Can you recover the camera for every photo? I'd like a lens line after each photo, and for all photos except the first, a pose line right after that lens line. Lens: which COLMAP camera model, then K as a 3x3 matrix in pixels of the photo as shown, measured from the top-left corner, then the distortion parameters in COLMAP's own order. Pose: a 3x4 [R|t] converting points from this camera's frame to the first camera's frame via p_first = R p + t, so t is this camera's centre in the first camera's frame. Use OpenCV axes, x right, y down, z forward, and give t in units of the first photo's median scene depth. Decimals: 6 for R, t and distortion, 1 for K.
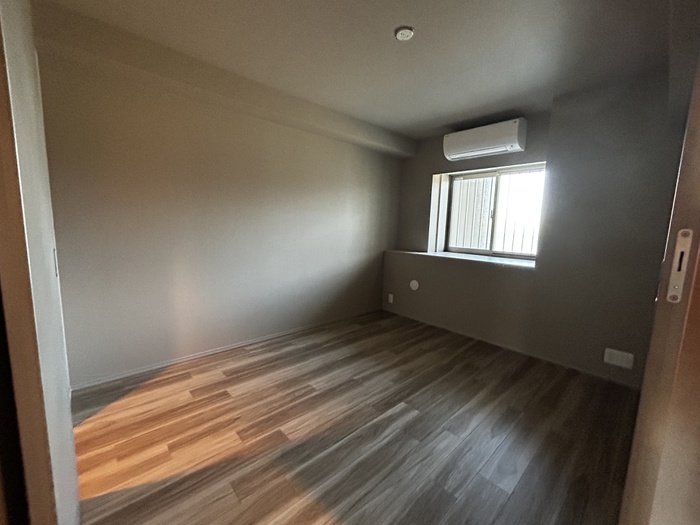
lens RADIAL K [[286.1, 0, 349.7], [0, 286.1, 261.6], [0, 0, 1]] dist [0.003697, 0.000368]
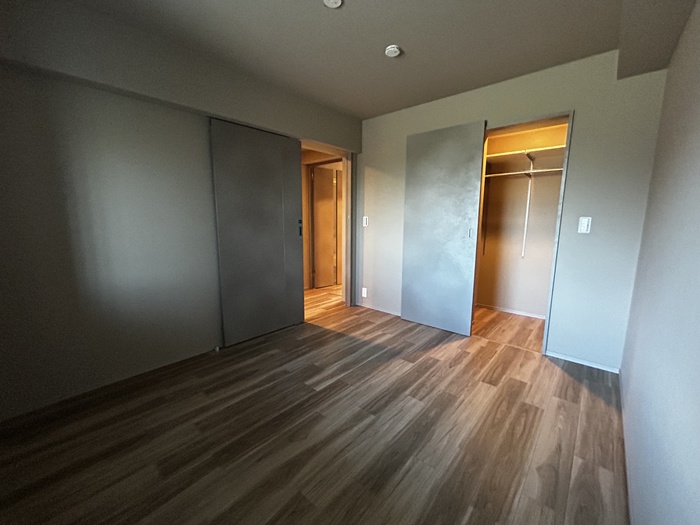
lens RADIAL K [[286.1, 0, 349.2], [0, 286.1, 262.3], [0, 0, 1]] dist [0.003697, 0.000368]
pose [[-0.993158, -0.017071, -0.115526, 0.200109], [-0.048555, 0.960059, 0.275554, -0.219461], [0.106208, 0.279278, -0.954318, 1.850018]]
